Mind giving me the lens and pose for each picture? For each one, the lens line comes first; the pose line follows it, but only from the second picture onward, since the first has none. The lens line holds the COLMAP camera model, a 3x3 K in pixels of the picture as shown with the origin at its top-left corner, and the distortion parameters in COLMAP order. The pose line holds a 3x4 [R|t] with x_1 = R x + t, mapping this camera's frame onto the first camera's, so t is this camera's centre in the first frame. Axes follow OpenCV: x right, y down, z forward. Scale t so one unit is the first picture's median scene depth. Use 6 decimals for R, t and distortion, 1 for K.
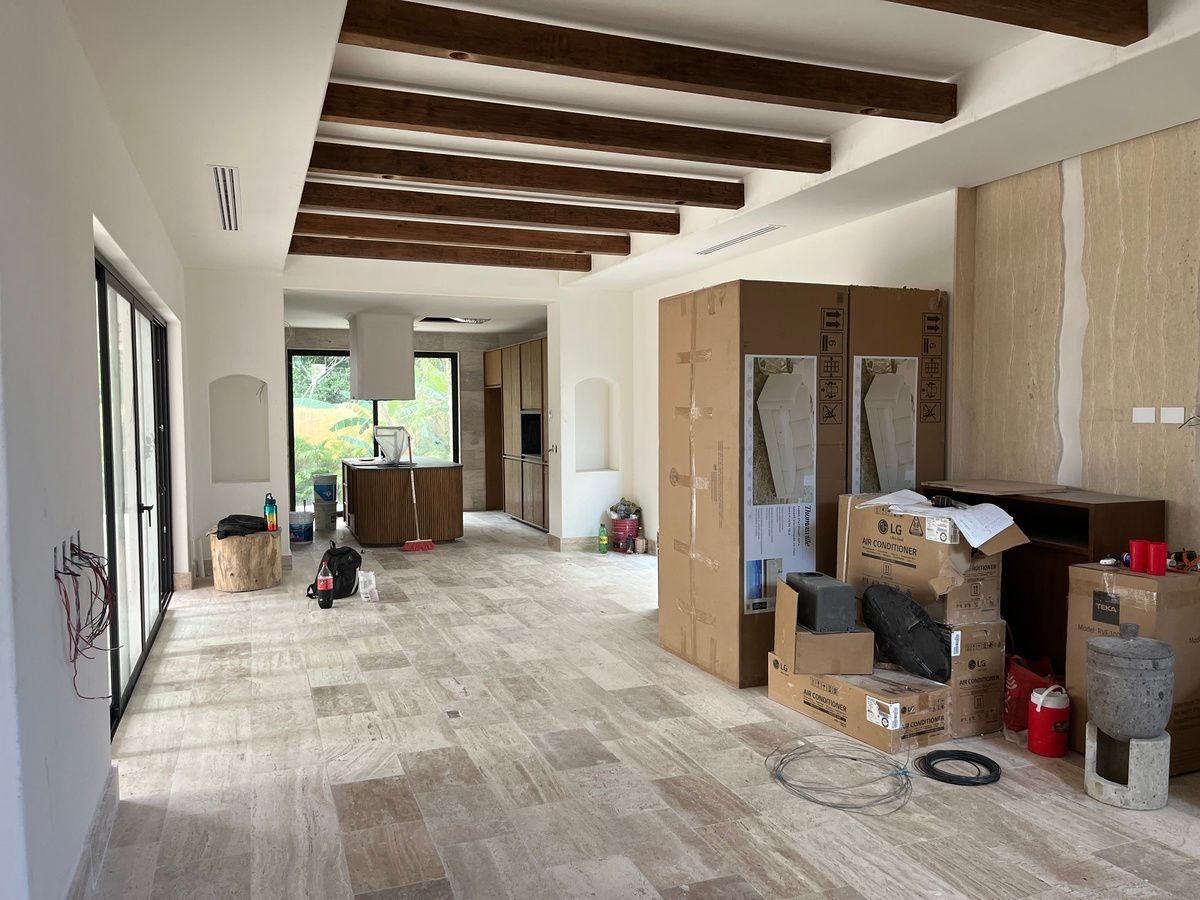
lens RADIAL K [[905.8, 0, 601.4], [0, 905.8, 450.4], [0, 0, 1]] dist [0.083854, 0.001451]
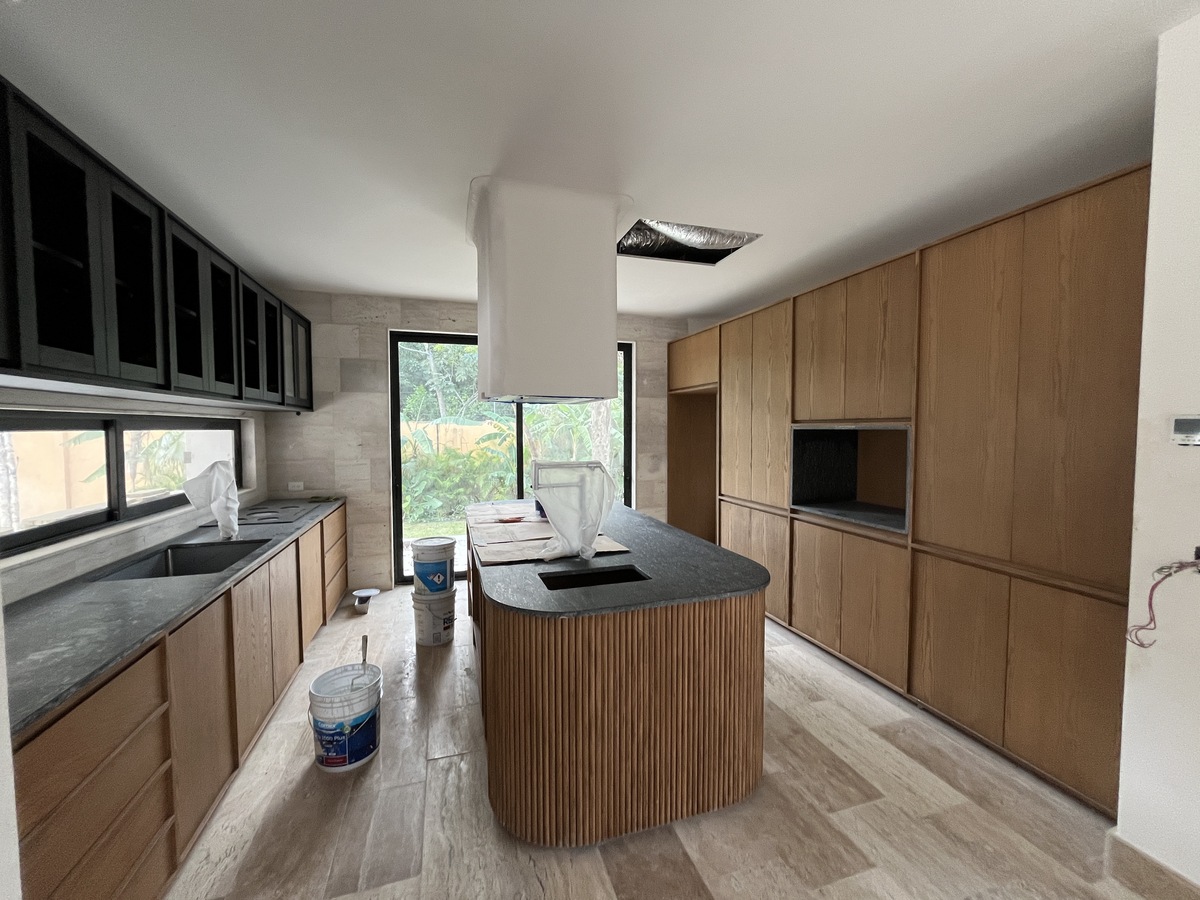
lens RADIAL K [[481.3, 0, 599.9], [0, 481.3, 449.5], [0, 0, 1]] dist [-0.001610, -0.000038]
pose [[0.998542, 0.003090, -0.053893, -0.162869], [-0.003053, 0.999995, 0.000770, -0.024926], [0.053895, -0.000604, 0.998546, 0.621704]]
